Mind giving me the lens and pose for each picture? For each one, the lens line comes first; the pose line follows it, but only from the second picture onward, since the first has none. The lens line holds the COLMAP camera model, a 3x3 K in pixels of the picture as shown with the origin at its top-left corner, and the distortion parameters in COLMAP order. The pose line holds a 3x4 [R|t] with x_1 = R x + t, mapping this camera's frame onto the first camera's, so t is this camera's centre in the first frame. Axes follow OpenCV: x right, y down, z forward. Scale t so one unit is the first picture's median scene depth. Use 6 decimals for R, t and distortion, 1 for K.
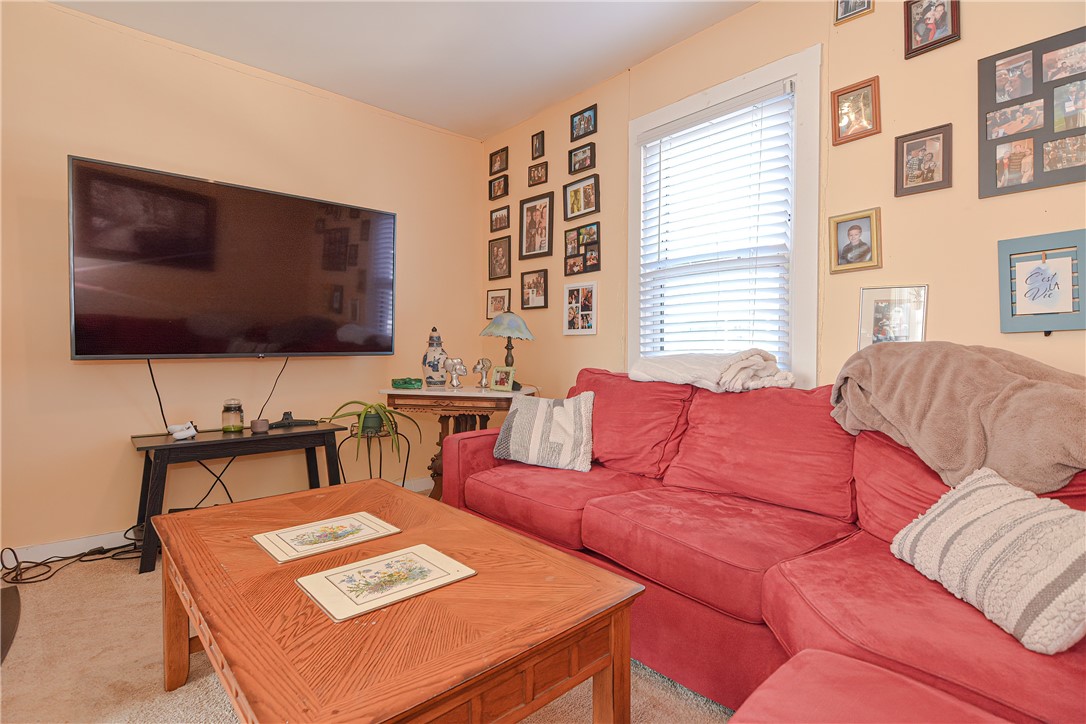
lens RADIAL K [[522.4, 0, 540.0], [0, 522.4, 361.1], [0, 0, 1]] dist [-0.005840, -0.000773]
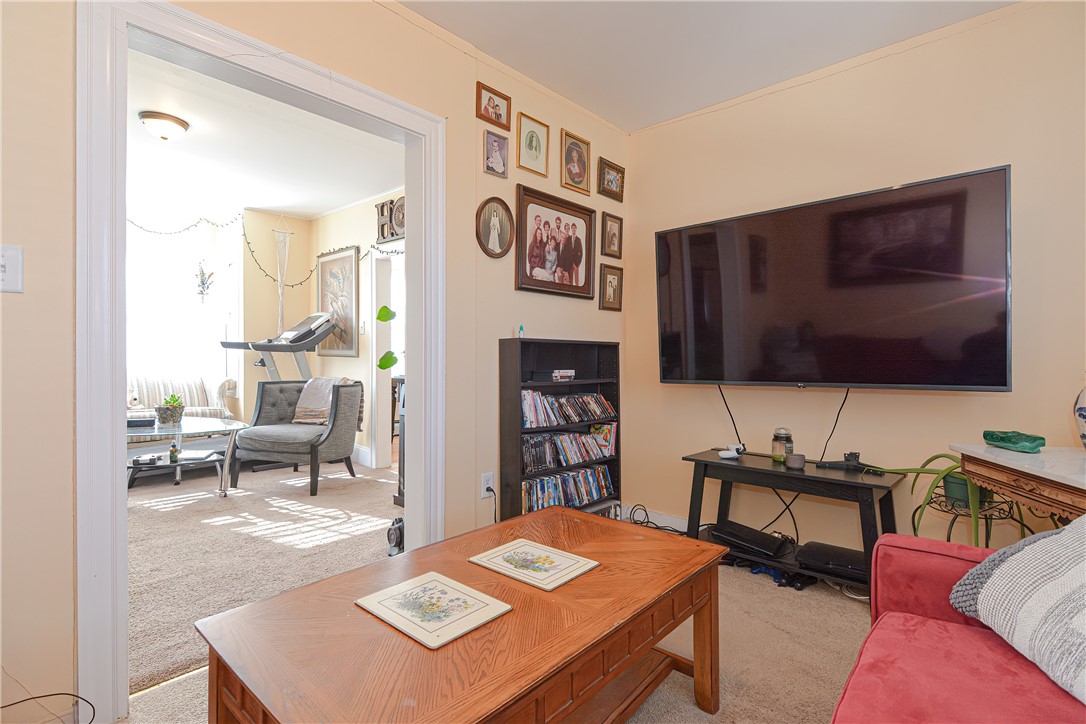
lens RADIAL K [[522.4, 0, 540.0], [0, 522.4, 361.1], [0, 0, 1]] dist [-0.005840, -0.000773]
pose [[0.103651, -0.000591, -0.994614, 0.577602], [-0.027697, 0.999610, -0.003481, -0.063904], [0.994228, 0.027909, 0.103594, 0.794953]]
